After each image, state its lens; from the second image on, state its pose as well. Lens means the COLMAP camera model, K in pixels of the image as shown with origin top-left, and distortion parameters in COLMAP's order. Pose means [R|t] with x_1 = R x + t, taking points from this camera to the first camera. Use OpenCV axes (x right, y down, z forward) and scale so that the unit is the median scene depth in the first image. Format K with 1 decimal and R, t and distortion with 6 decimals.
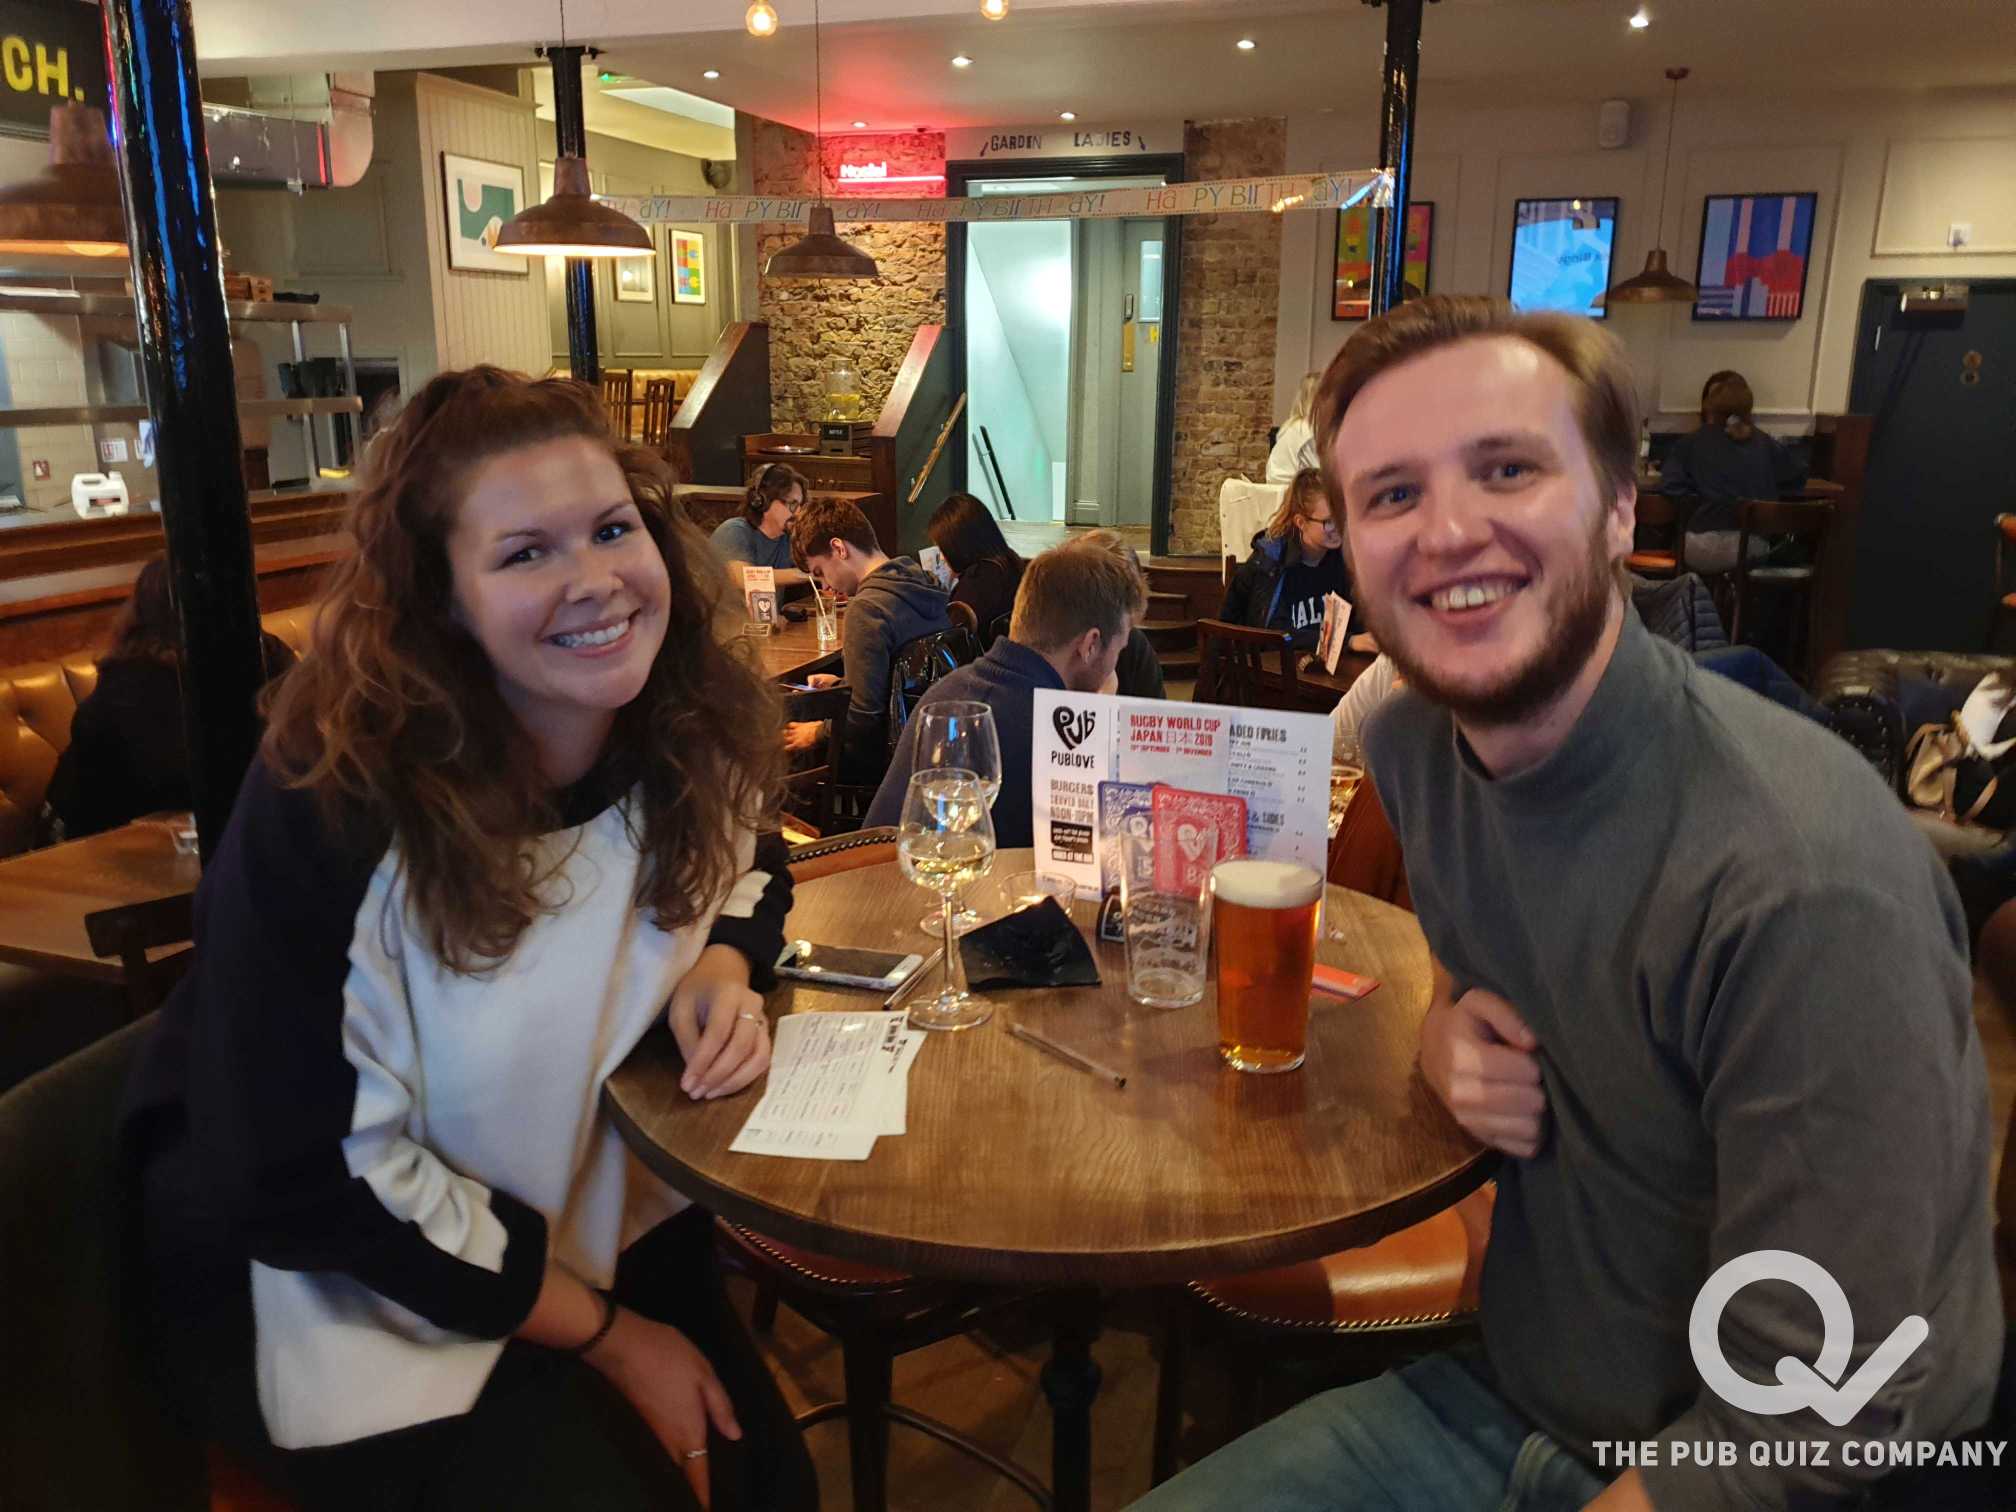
lens RADIAL K [[1511.7, 0, 1008.0], [0, 1511.7, 756.0], [0, 0, 1]] dist [-0.007686, -0.006273]
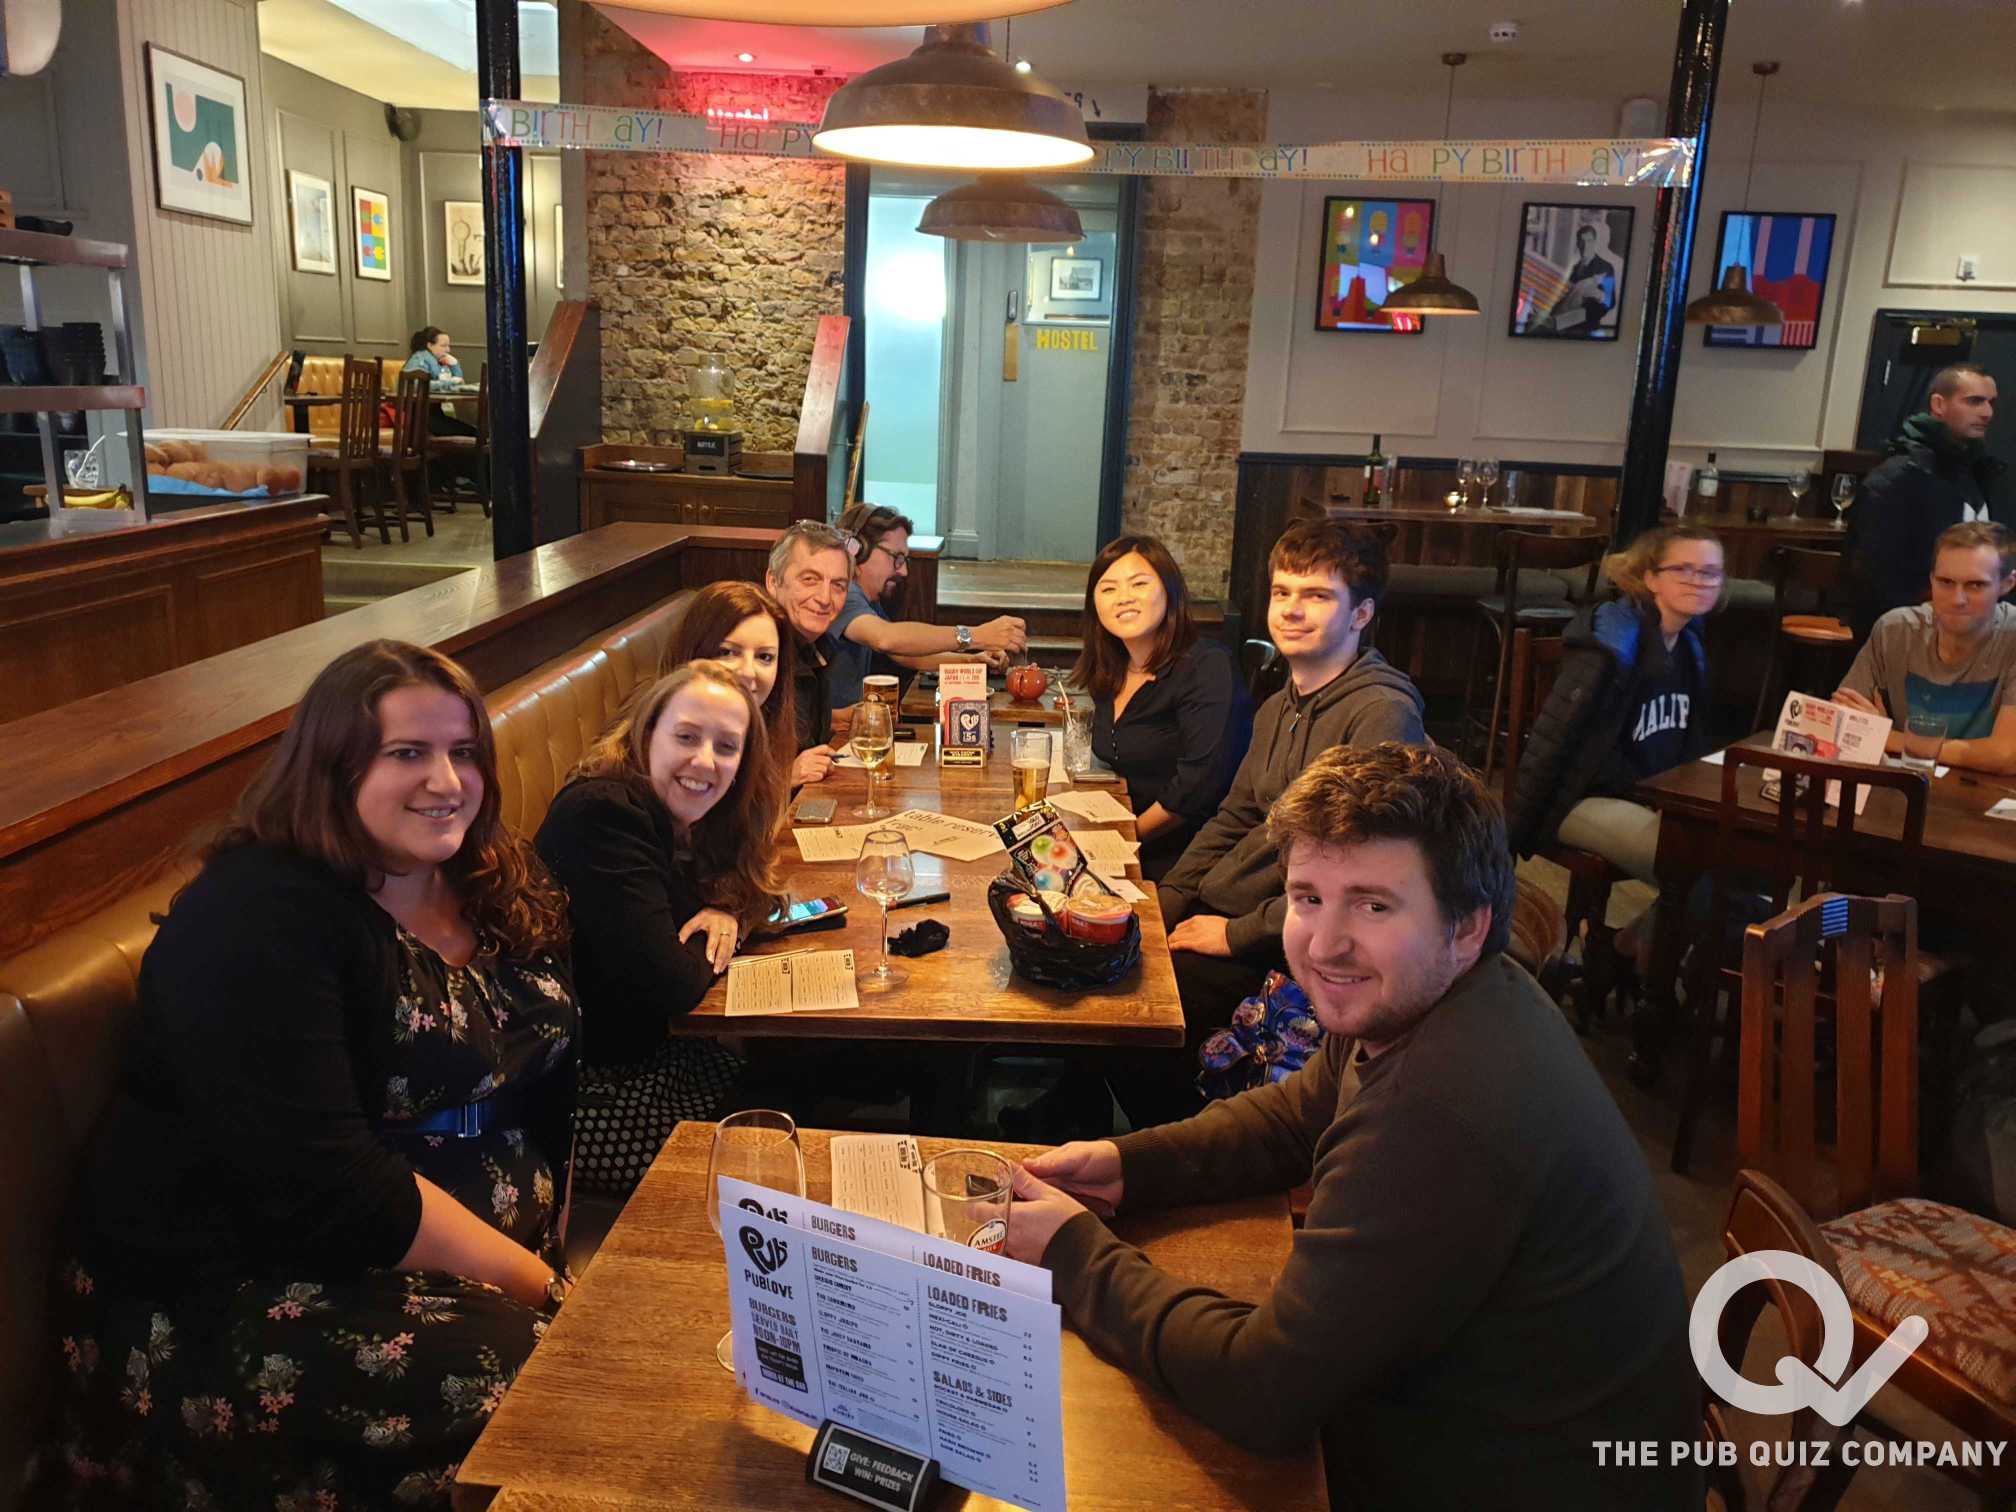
lens RADIAL K [[1527.5, 0, 1008.0], [0, 1527.5, 756.0], [0, 0, 1]] dist [0.000778, -0.009867]
pose [[0.966421, -0.028596, 0.255366, -0.179074], [0.030437, 0.999531, -0.003260, -0.045877], [-0.255153, 0.010924, 0.966839, 0.195162]]
